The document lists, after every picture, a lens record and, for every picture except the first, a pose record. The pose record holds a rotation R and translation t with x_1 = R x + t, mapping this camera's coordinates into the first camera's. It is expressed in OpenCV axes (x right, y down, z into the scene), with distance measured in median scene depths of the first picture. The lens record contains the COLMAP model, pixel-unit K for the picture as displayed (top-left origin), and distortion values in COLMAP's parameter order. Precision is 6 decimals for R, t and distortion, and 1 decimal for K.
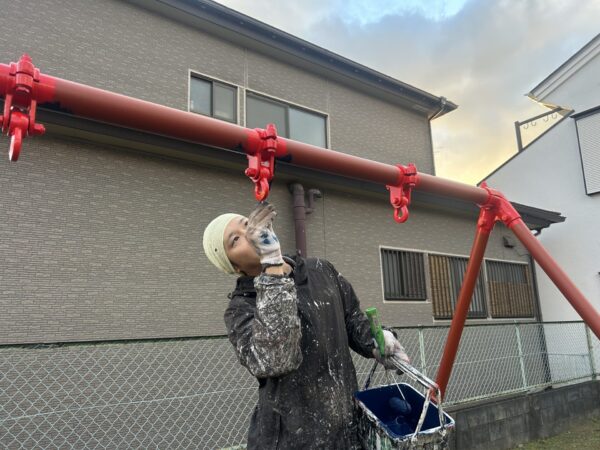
lens RADIAL K [[455.0, 0, 302.2], [0, 455.0, 221.7], [0, 0, 1]] dist [0.093849, -0.145299]
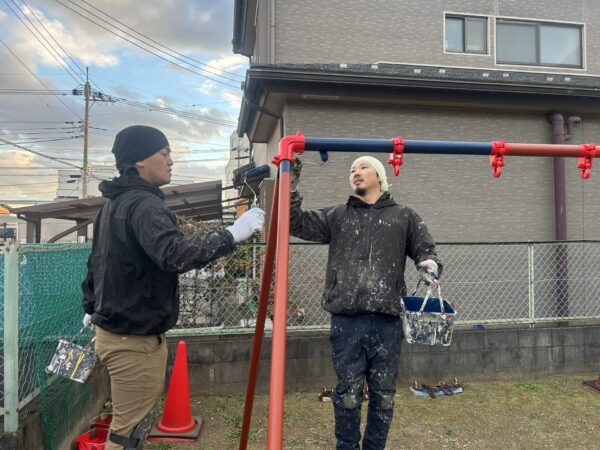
lens RADIAL K [[452.6, 0, 302.5], [0, 452.6, 229.3], [0, 0, 1]] dist [0.054523, -0.061396]
pose [[0.897035, 0.018031, -0.441592, -0.050680], [0.075004, 0.978463, 0.192313, -0.050052], [0.435550, -0.205632, 0.876363, -0.229291]]
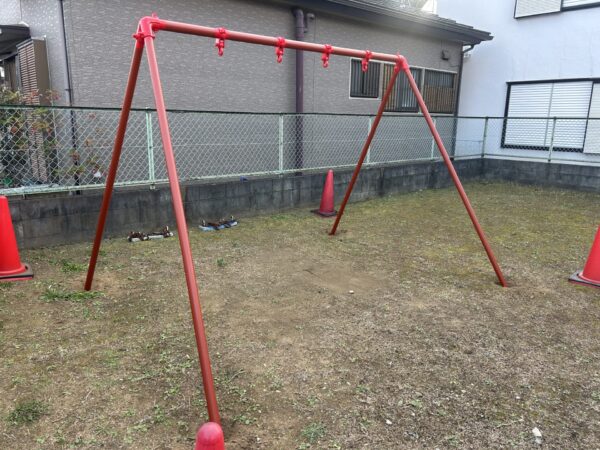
lens RADIAL K [[455.0, 0, 302.2], [0, 455.0, 221.7], [0, 0, 1]] dist [0.093849, -0.145299]
pose [[0.994805, 0.024766, 0.098741, -0.091763], [-0.064903, 0.901560, 0.427759, -0.073773], [-0.078427, -0.431945, 0.898483, -0.414446]]
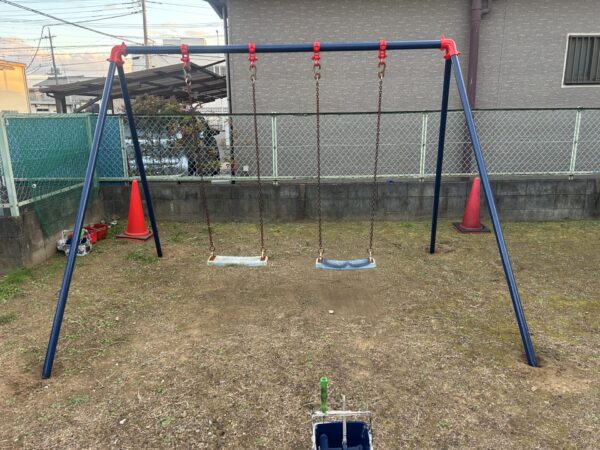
lens RADIAL K [[452.6, 0, 302.5], [0, 452.6, 229.3], [0, 0, 1]] dist [0.054523, -0.061396]
pose [[0.805594, 0.165880, -0.568773, 0.301517], [0.119944, 0.894465, 0.430751, -0.064625], [0.580200, -0.415231, 0.700679, -0.279602]]
